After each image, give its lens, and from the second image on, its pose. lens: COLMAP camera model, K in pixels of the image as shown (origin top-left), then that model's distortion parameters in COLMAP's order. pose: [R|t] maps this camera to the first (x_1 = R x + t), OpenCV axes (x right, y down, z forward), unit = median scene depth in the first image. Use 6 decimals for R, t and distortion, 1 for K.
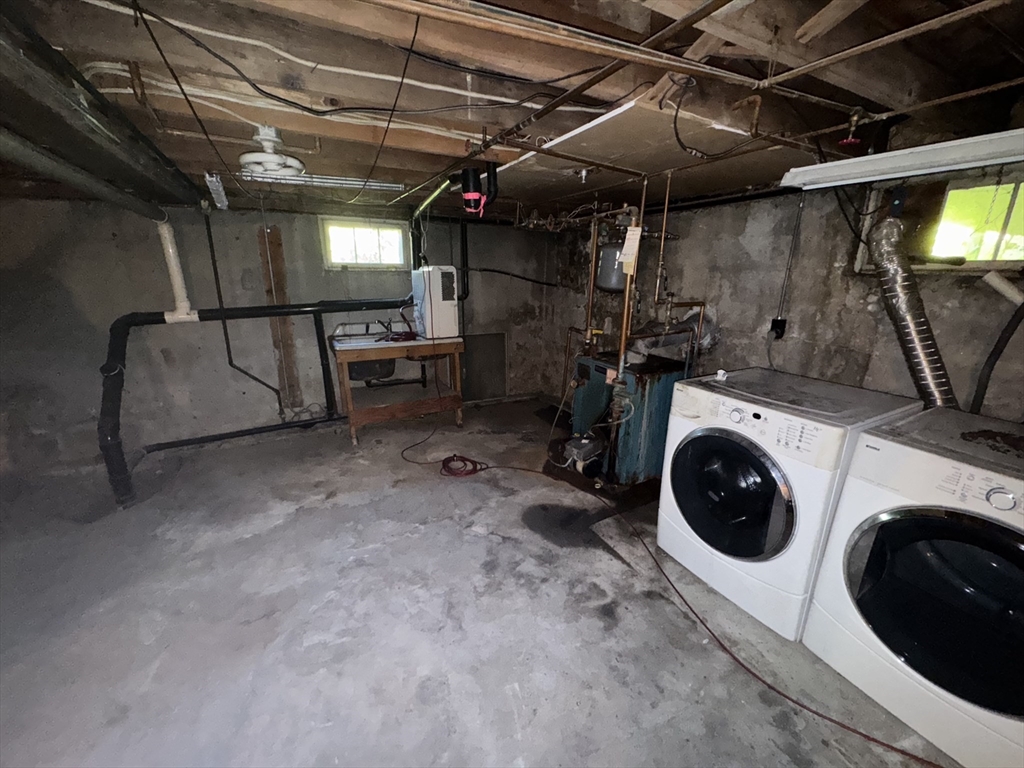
lens RADIAL K [[408.6, 0, 509.2], [0, 408.6, 385.9], [0, 0, 1]] dist [-0.003369, 0.000412]
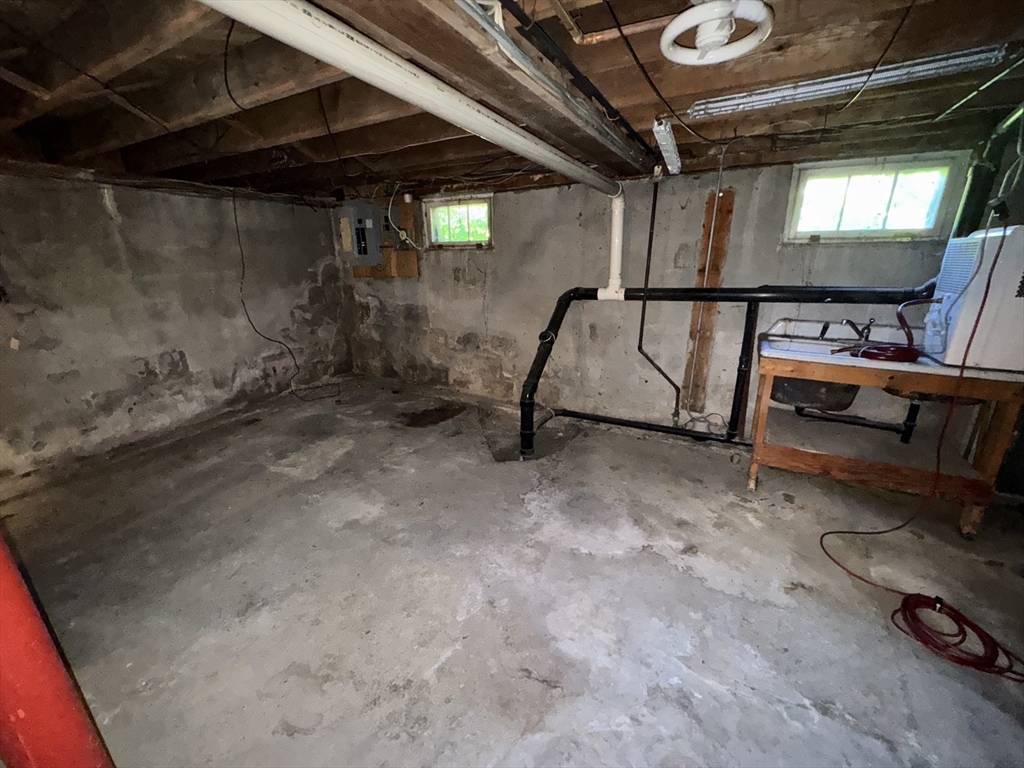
lens RADIAL K [[408.6, 0, 513.1], [0, 408.6, 385.2], [0, 0, 1]] dist [-0.003369, 0.000412]
pose [[0.545451, 0.242350, -0.802340, -0.074813], [-0.215972, 0.965597, 0.144839, -0.044430], [0.809839, 0.094280, 0.579027, 0.230679]]
